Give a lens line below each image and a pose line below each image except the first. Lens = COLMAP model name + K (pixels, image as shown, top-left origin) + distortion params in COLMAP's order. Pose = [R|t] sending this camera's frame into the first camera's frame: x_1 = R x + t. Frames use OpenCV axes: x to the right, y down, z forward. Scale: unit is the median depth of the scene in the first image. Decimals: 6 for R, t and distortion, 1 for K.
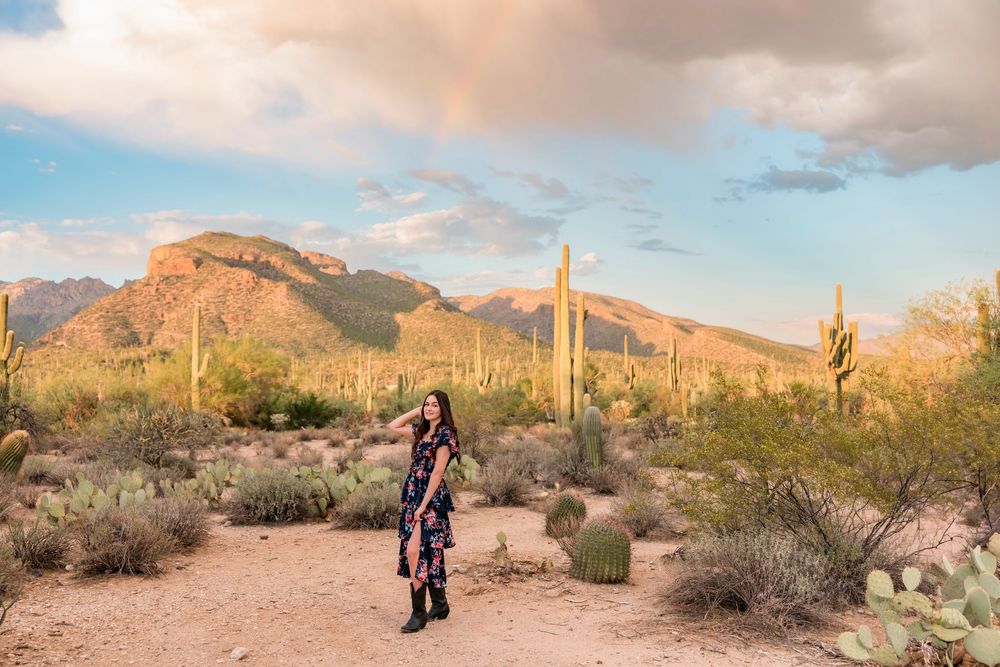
lens RADIAL K [[994.7, 0, 512.7], [0, 994.7, 318.3], [0, 0, 1]] dist [0.009685, 0.010544]
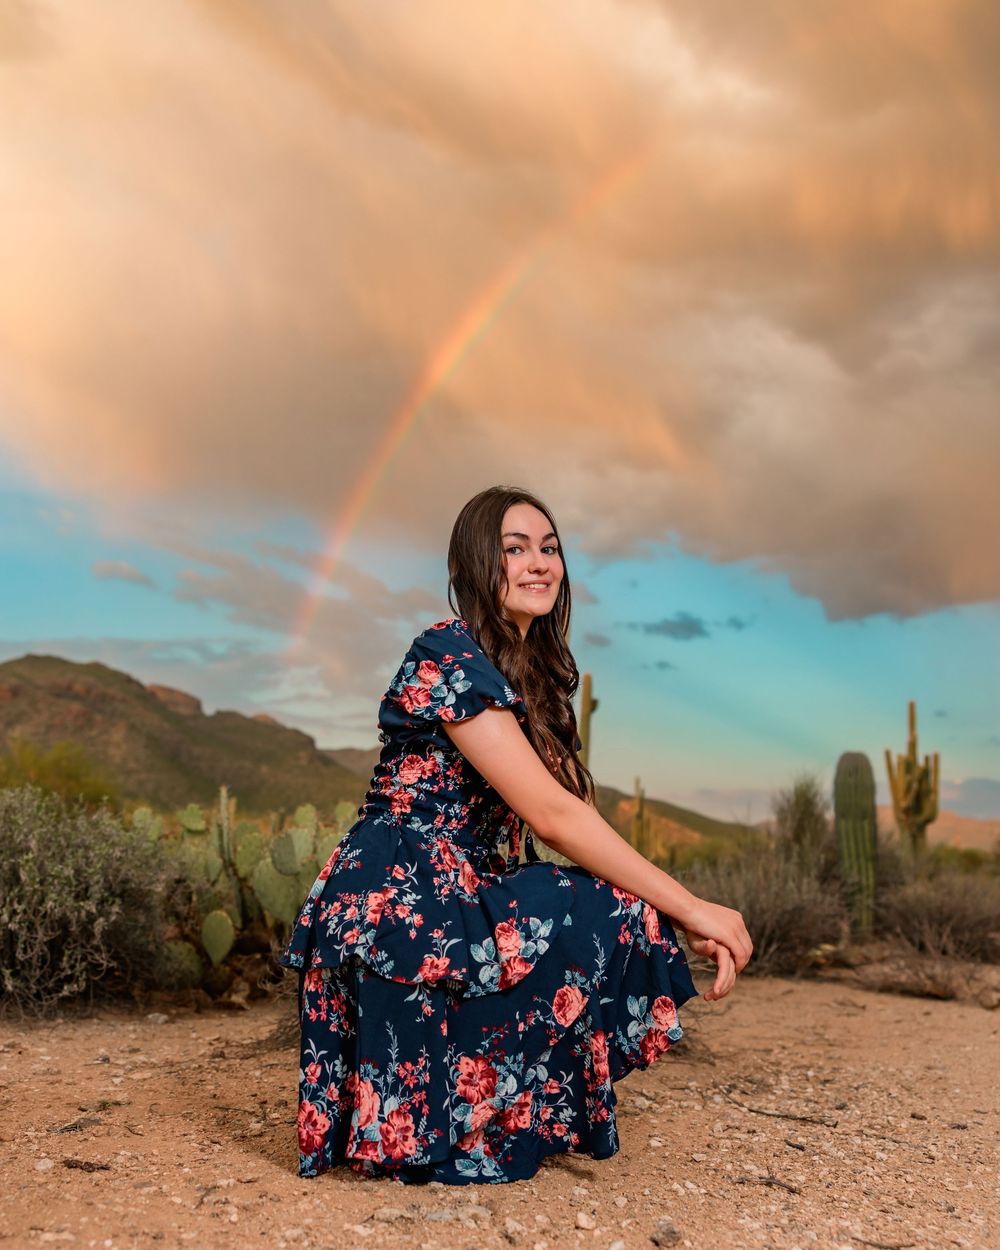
lens RADIAL K [[1157.5, 0, 518.8], [0, 1157.5, 626.5], [0, 0, 1]] dist [-0.012187, -0.005923]
pose [[0.993657, 0.054314, 0.098469, -0.037869], [-0.040327, 0.989492, -0.138848, 0.037487], [-0.104976, 0.133997, 0.985406, 0.177368]]
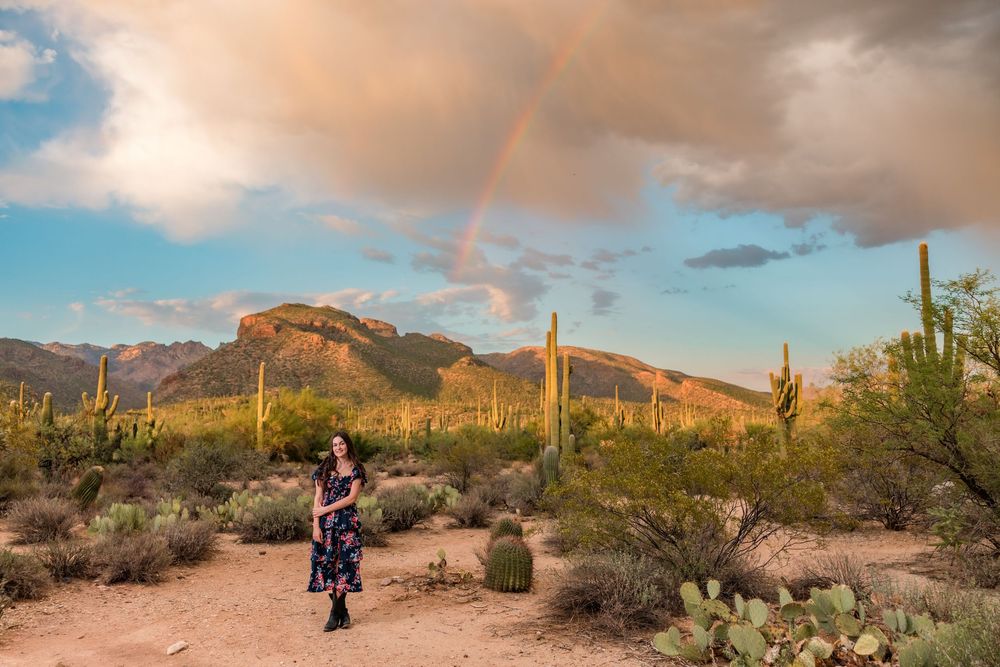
lens RADIAL K [[814.4, 0, 500.0], [0, 814.4, 333.5], [0, 0, 1]] dist [-0.000250, -0.000684]
pose [[0.999082, -0.008120, -0.042070, 0.020570], [0.006150, 0.998888, -0.046738, -0.001134], [0.042403, 0.046436, 0.998021, -0.003852]]
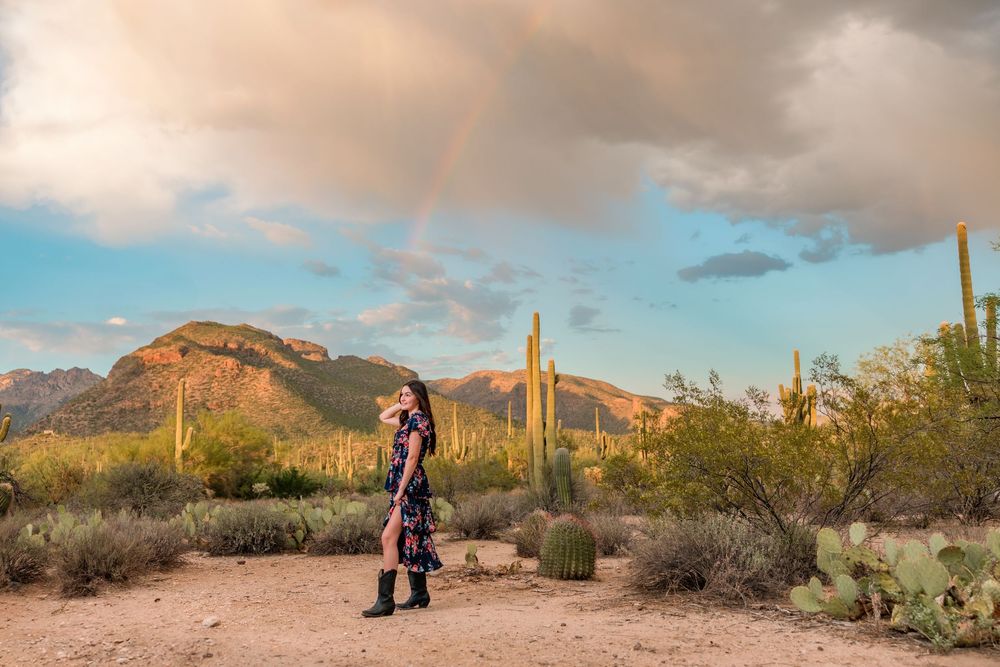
lens RADIAL K [[954.7, 0, 513.6], [0, 954.7, 323.4], [0, 0, 1]] dist [0.002935, 0.005134]
pose [[0.999509, -0.015863, 0.027022, 0.001647], [0.018012, 0.996532, -0.081233, 0.013284], [-0.025640, 0.081680, 0.996329, -0.001047]]
